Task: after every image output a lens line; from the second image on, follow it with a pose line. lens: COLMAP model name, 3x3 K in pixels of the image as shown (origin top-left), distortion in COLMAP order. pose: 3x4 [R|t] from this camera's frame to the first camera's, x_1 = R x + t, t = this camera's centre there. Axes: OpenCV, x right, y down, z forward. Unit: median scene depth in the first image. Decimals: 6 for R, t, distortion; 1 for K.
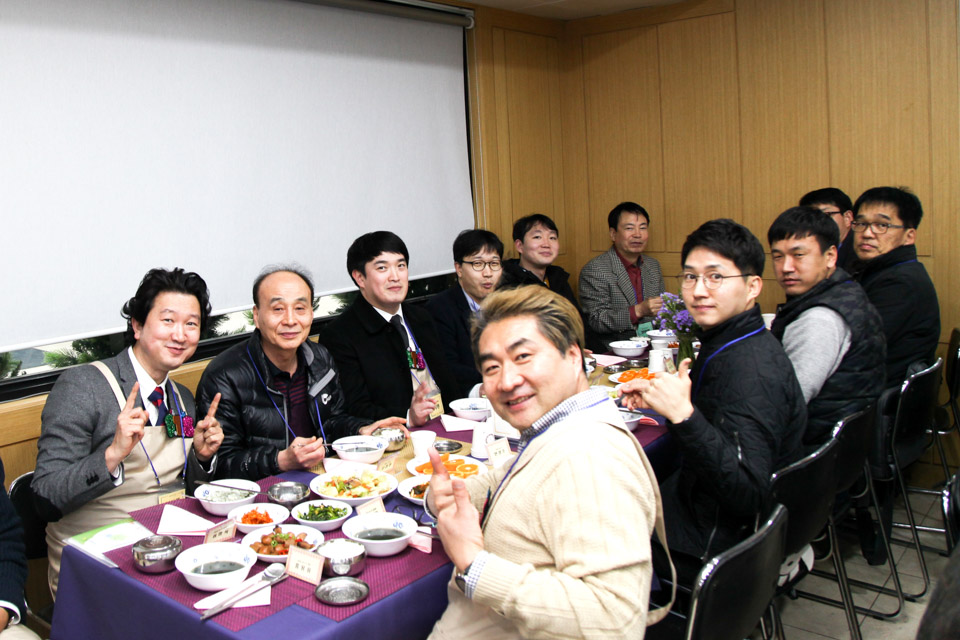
lens RADIAL K [[654.3, 0, 481.5], [0, 654.3, 288.6], [0, 0, 1]] dist [0.002708, -0.002348]
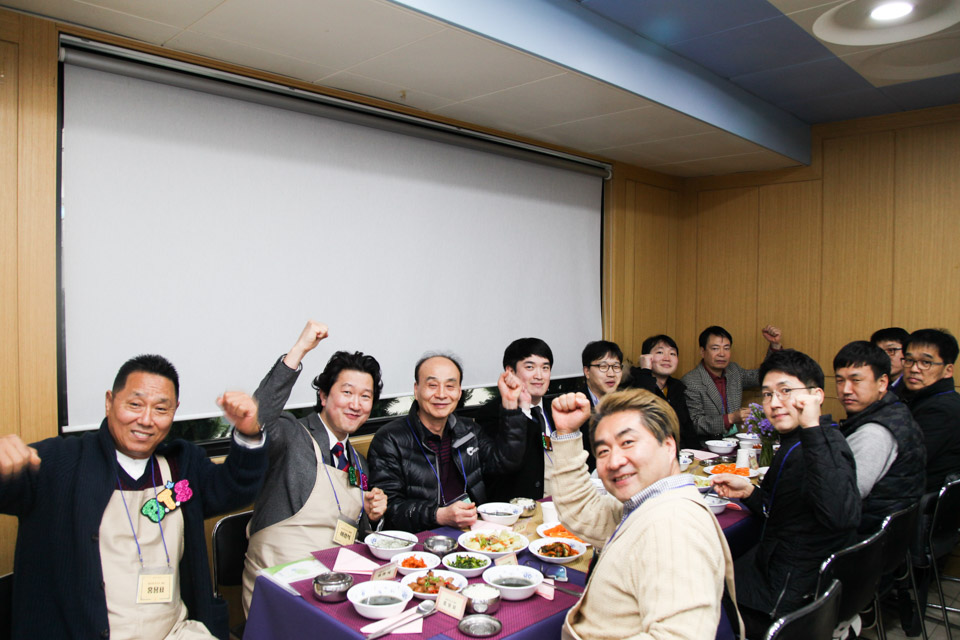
lens RADIAL K [[654.3, 0, 481.5], [0, 654.3, 288.6], [0, 0, 1]] dist [0.002708, -0.002348]
pose [[0.977064, 0.040599, -0.209042, 0.026226], [-0.072557, 0.986388, -0.147561, 0.010904], [0.200205, 0.159344, 0.966710, -0.318644]]
